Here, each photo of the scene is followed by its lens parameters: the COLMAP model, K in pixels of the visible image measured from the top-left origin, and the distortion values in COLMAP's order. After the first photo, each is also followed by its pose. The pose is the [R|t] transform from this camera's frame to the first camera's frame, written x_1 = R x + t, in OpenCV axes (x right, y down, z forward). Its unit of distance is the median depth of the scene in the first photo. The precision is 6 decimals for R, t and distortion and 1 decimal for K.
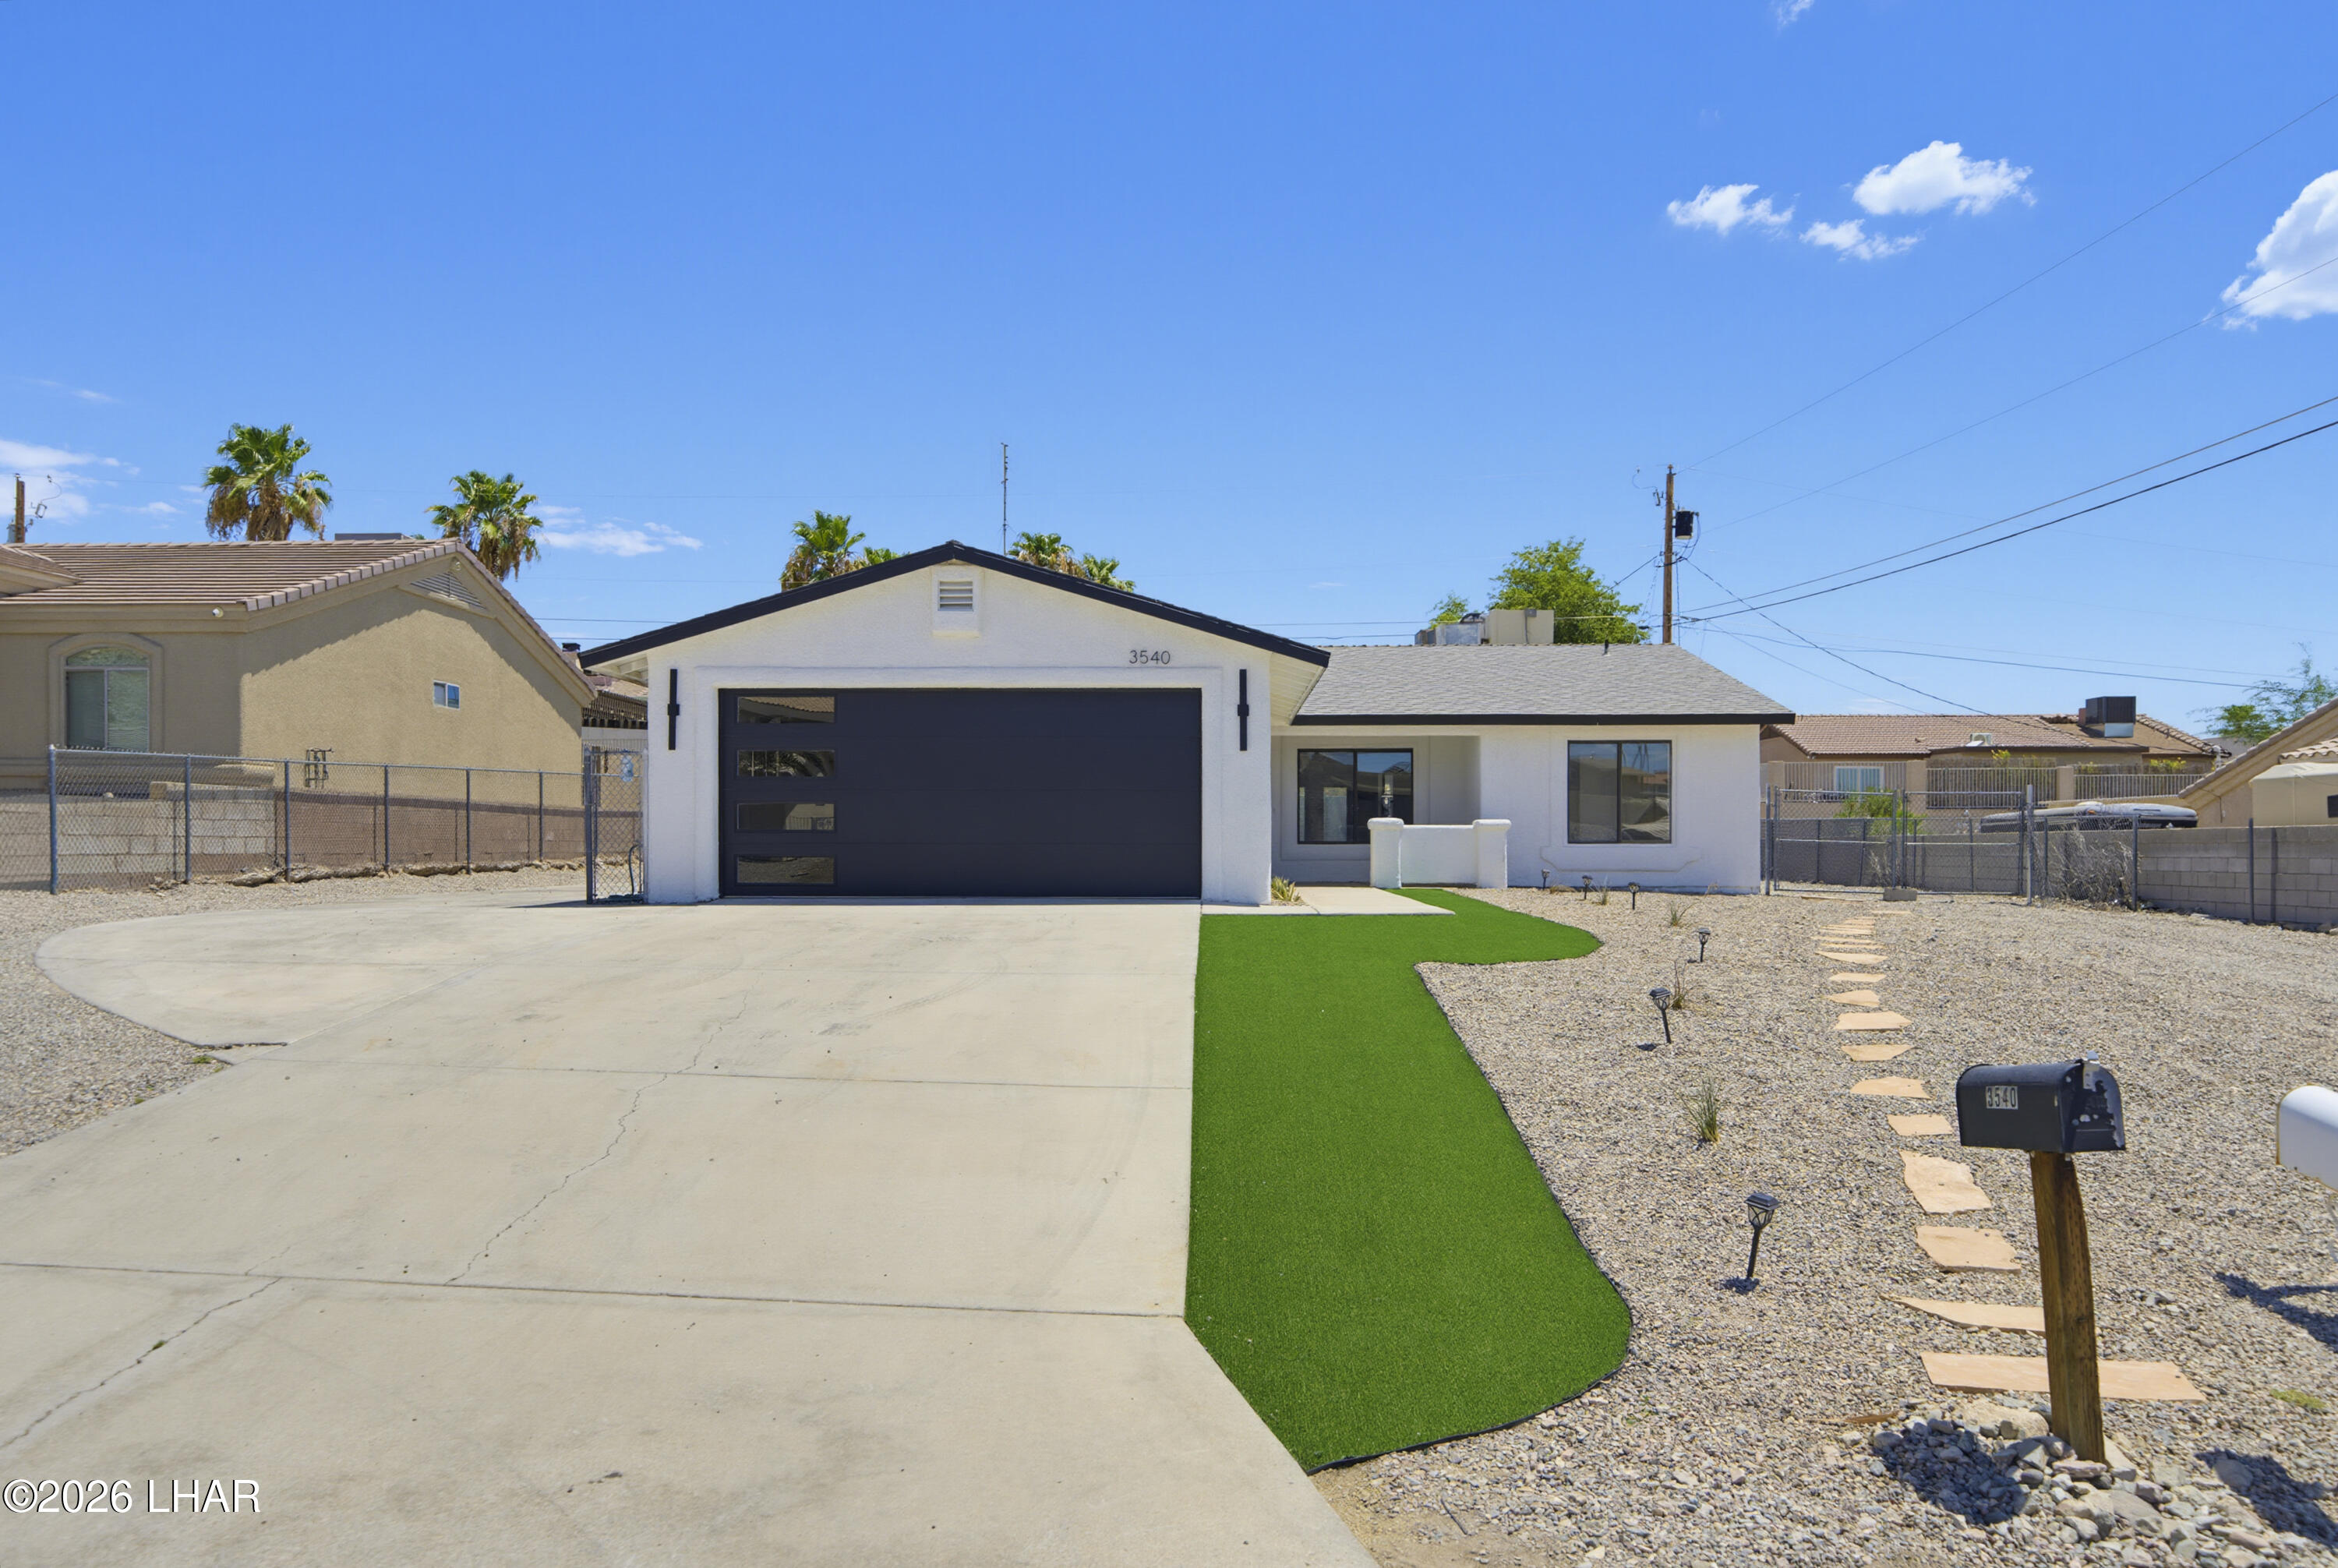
lens RADIAL K [[1539.7, 0, 1136.8], [0, 1539.7, 873.2], [0, 0, 1]] dist [0.000925, -0.001216]
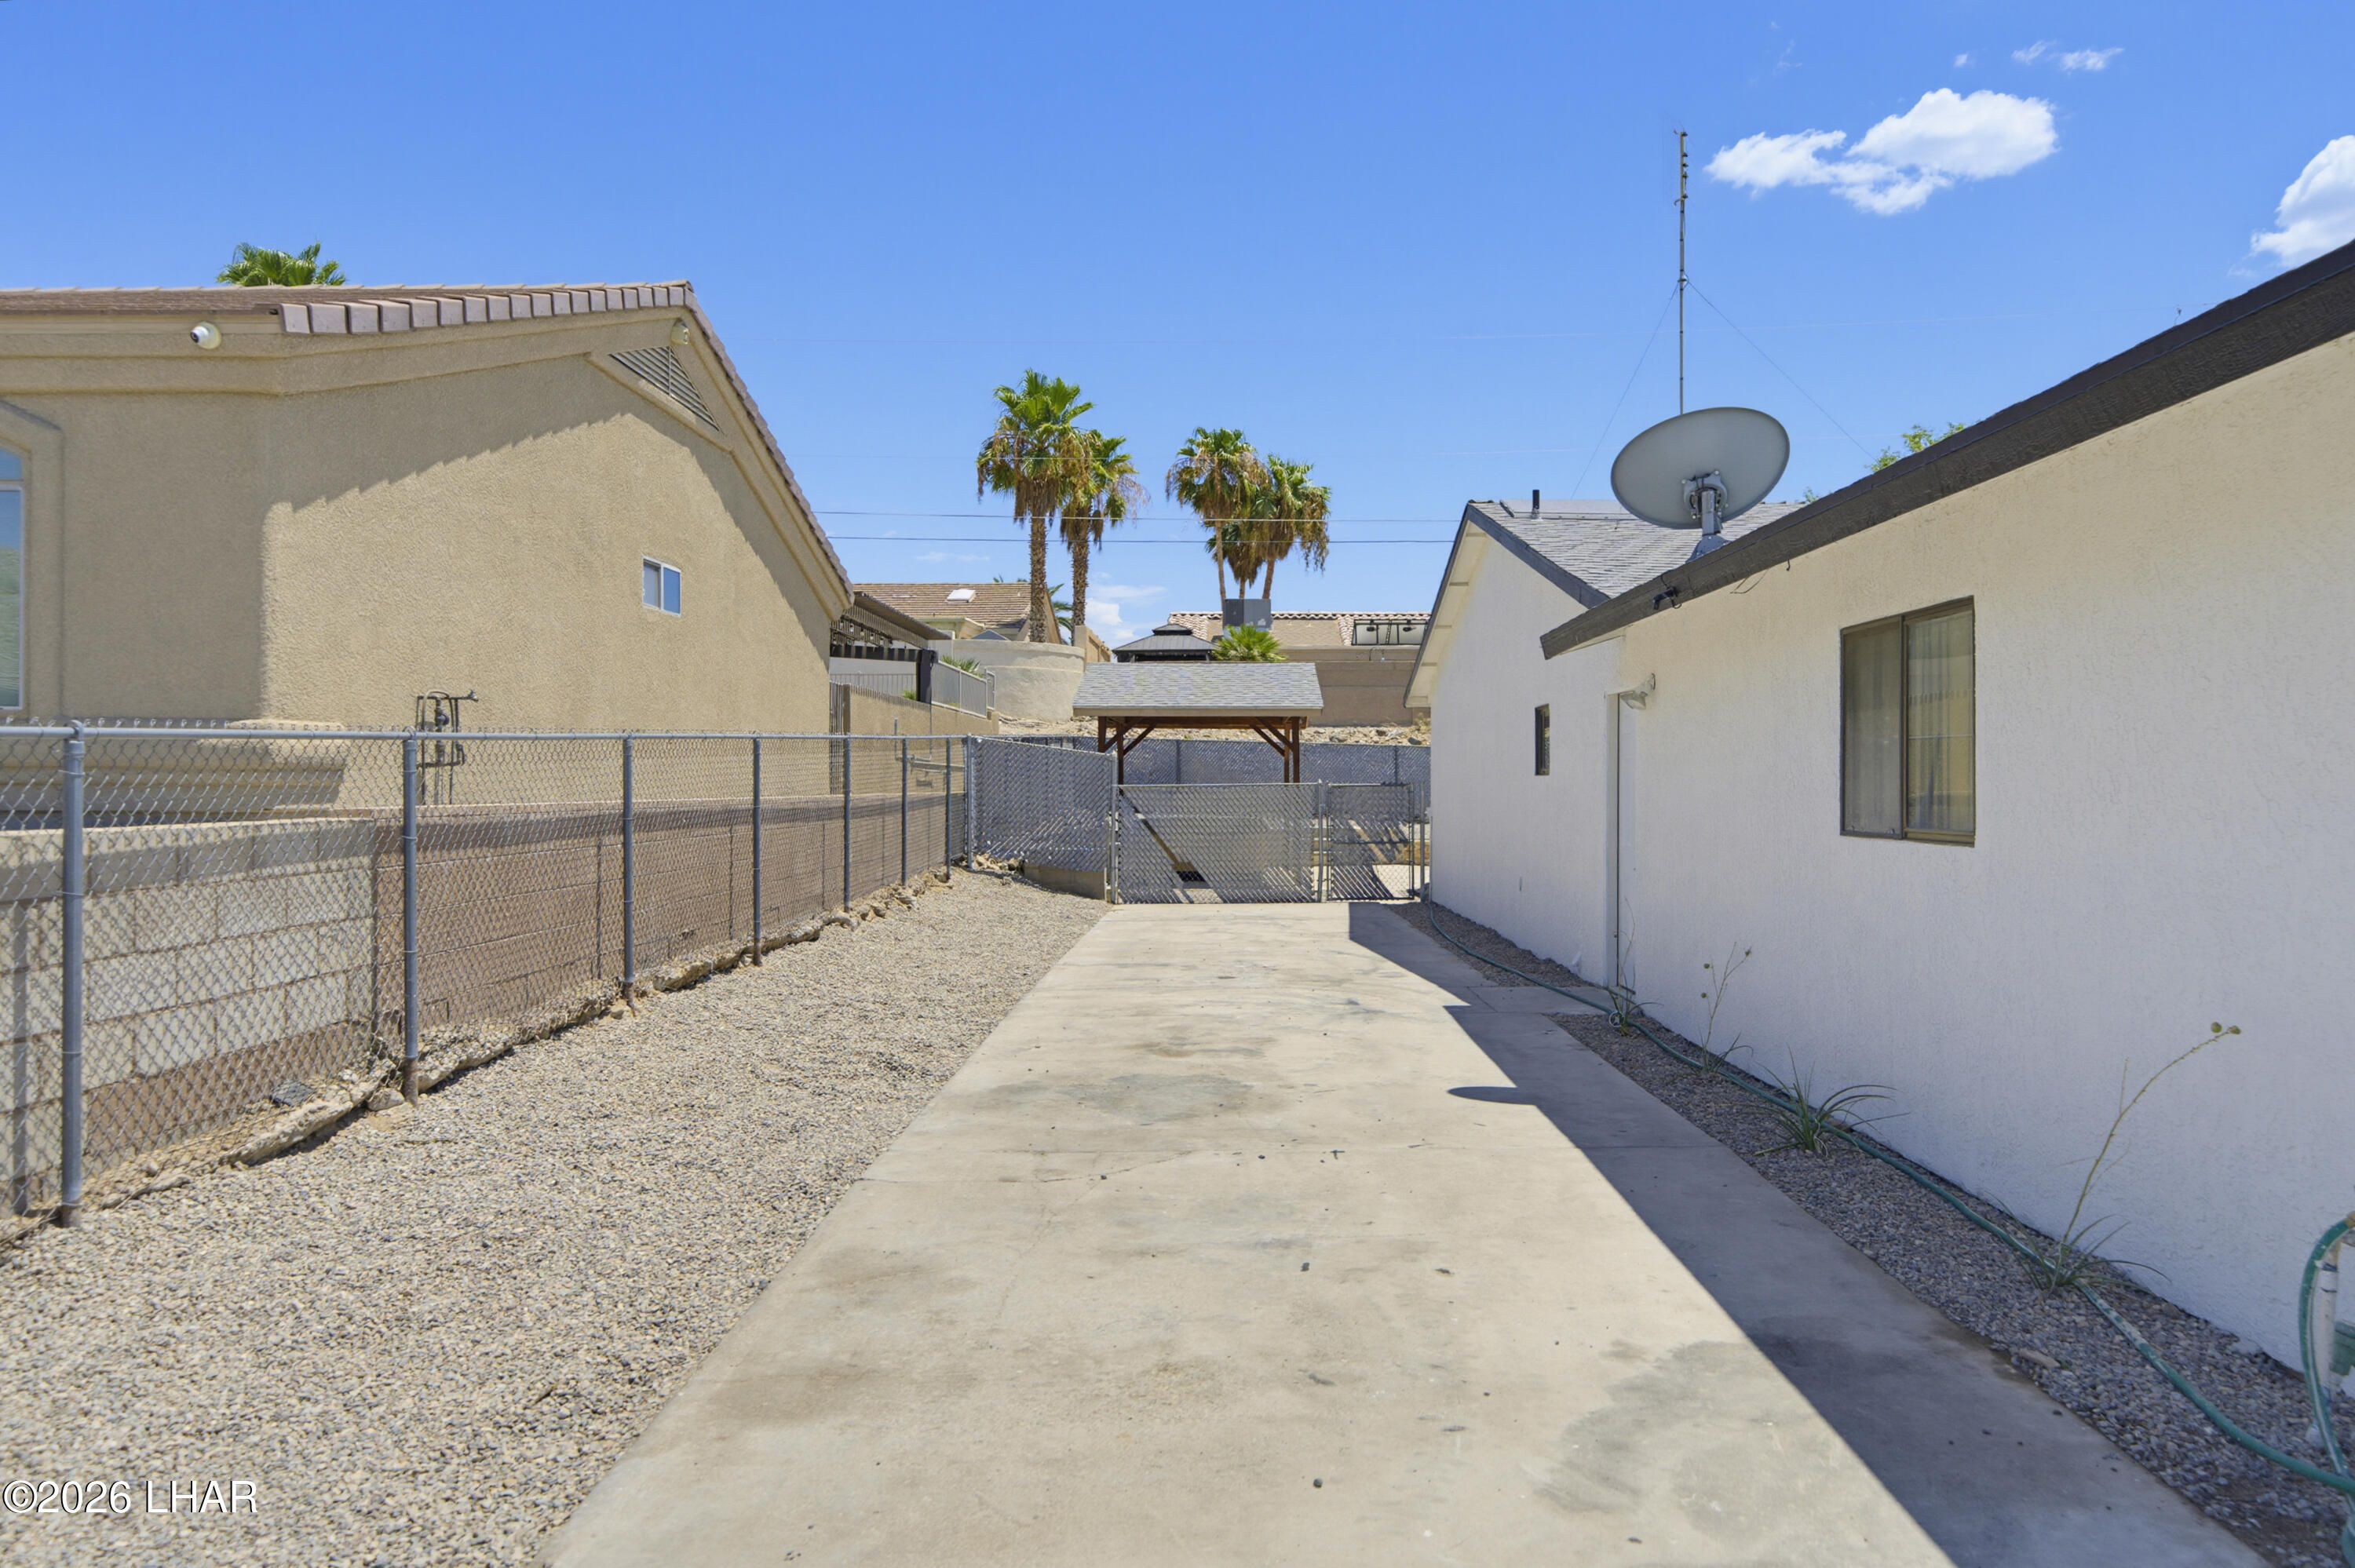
lens RADIAL K [[1547.9, 0, 1184.3], [0, 1547.9, 786.7], [0, 0, 1]] dist [0.000487, 0.008457]
pose [[0.999787, 0.002218, 0.020540, -0.314762], [-0.001903, 0.999880, -0.015385, -0.045530], [-0.020572, 0.015343, 0.999671, 0.532356]]
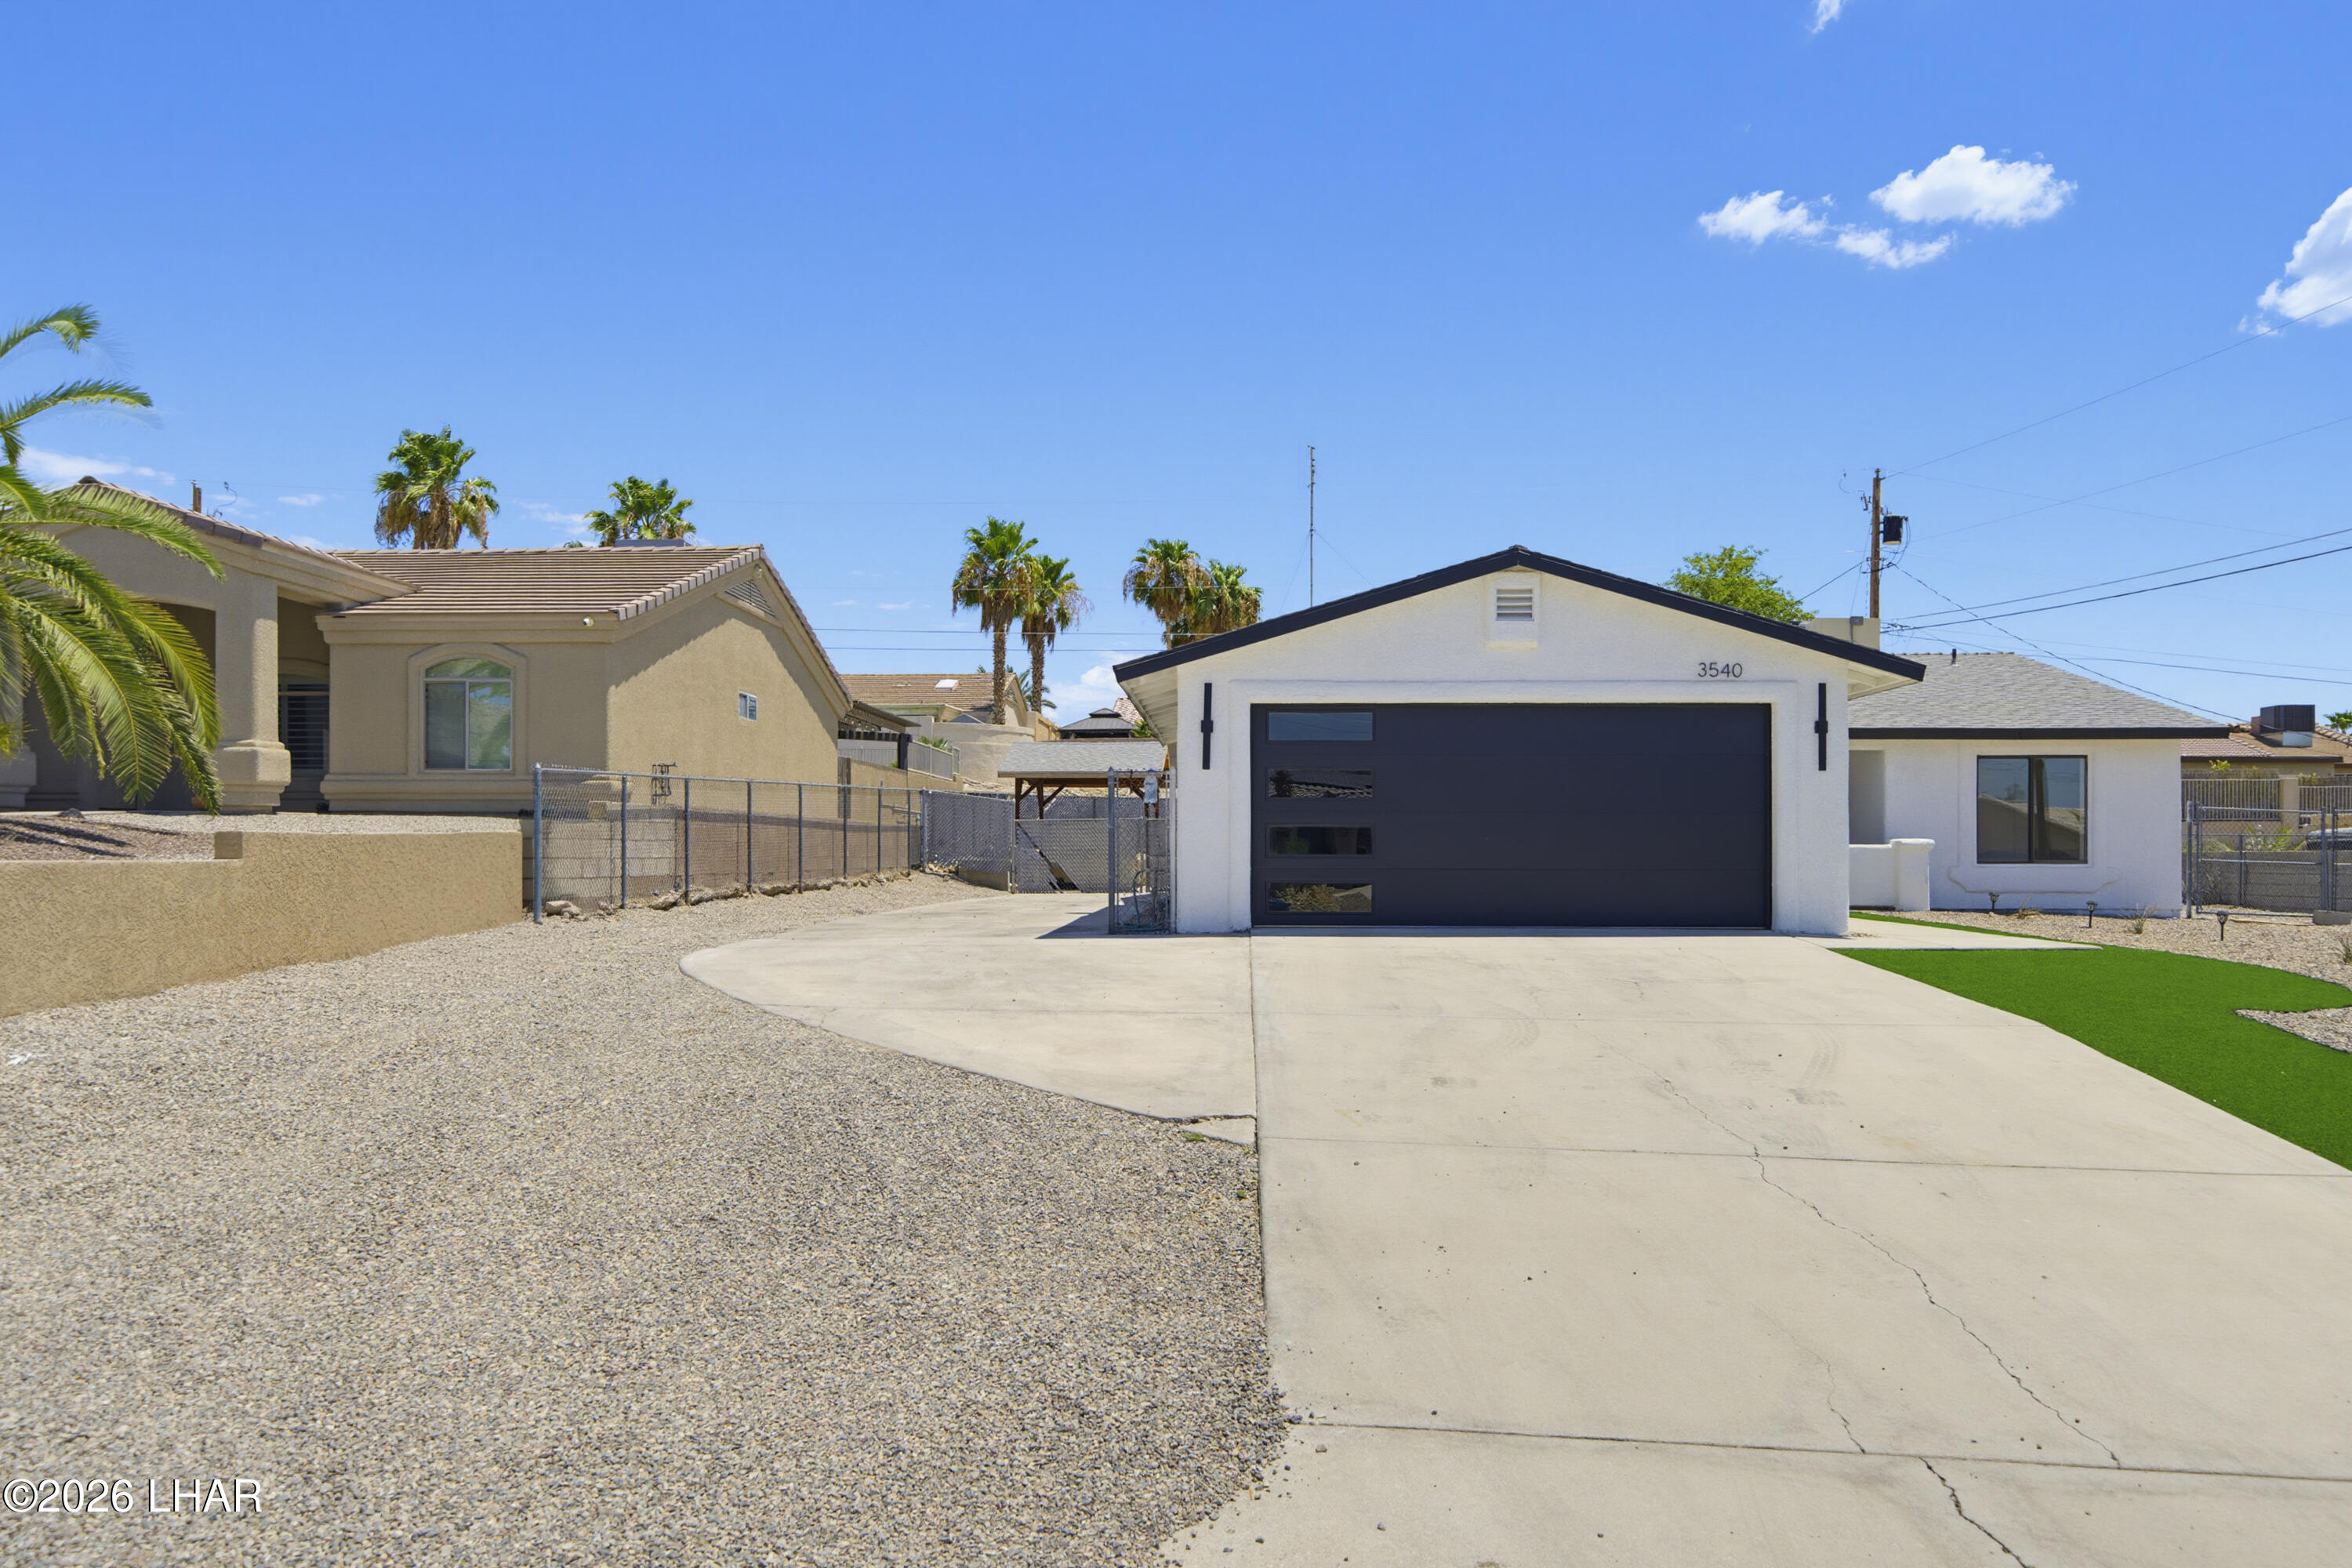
lens RADIAL K [[1544.9, 0, 1148.5], [0, 1544.9, 844.5], [0, 0, 1]] dist [0.003123, -0.000554]
pose [[0.999949, 0.001096, -0.010071, -0.207241], [-0.001323, 0.999742, -0.022657, -0.008167], [0.010044, 0.022669, 0.999693, 0.040339]]
